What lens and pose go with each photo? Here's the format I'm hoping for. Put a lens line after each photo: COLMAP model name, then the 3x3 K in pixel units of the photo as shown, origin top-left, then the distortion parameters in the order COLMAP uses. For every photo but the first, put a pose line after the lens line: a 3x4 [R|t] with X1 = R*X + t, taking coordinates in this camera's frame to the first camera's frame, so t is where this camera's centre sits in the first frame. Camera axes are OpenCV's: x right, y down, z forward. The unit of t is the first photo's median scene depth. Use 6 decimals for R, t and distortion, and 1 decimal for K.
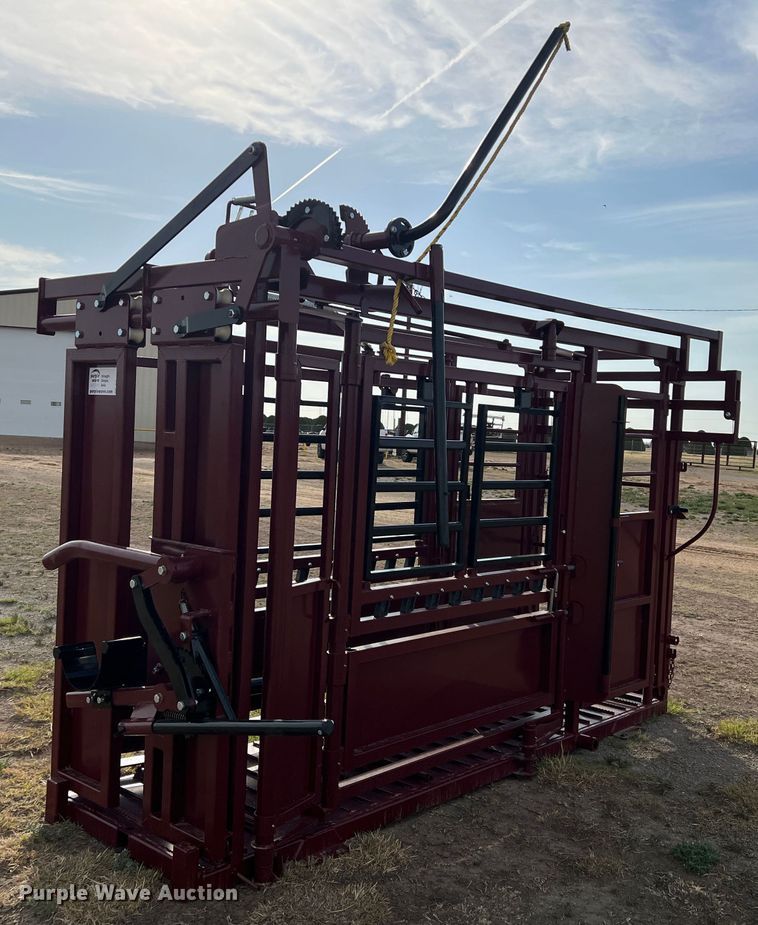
lens RADIAL K [[976.4, 0, 379.0], [0, 976.4, 462.5], [0, 0, 1]] dist [-0.021476, -0.029532]
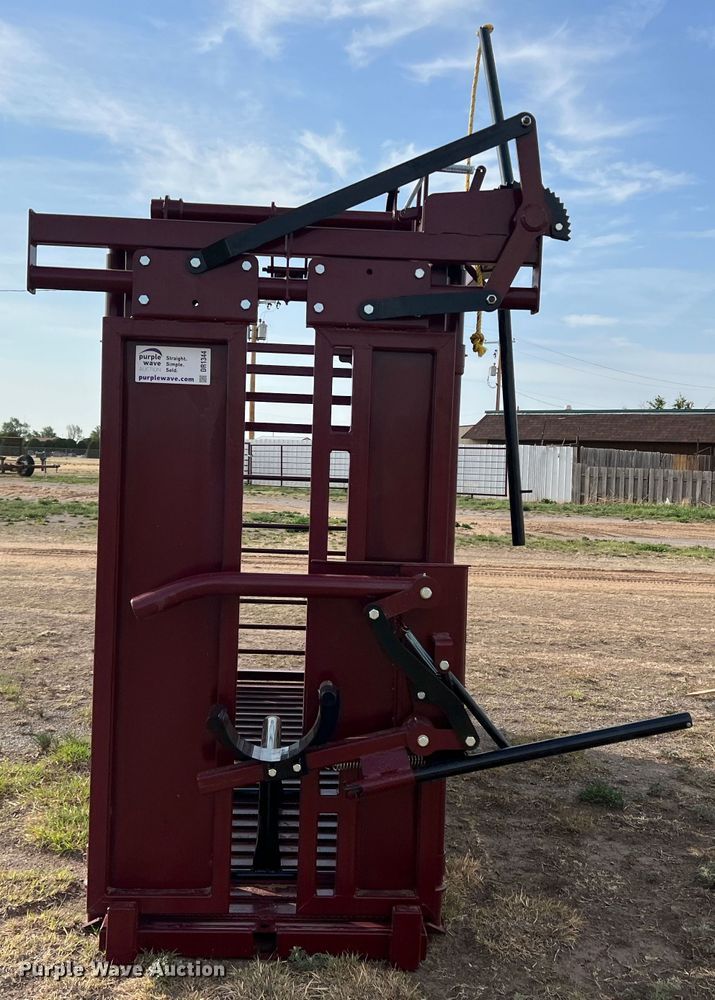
lens RADIAL K [[1088.5, 0, 357.5], [0, 1088.5, 500.0], [0, 0, 1]] dist [0.045782, 0.001871]
pose [[0.696211, -0.053268, 0.715858, -0.780103], [0.023799, 0.998407, 0.051148, -0.019169], [-0.717443, -0.018573, 0.696370, 0.306850]]
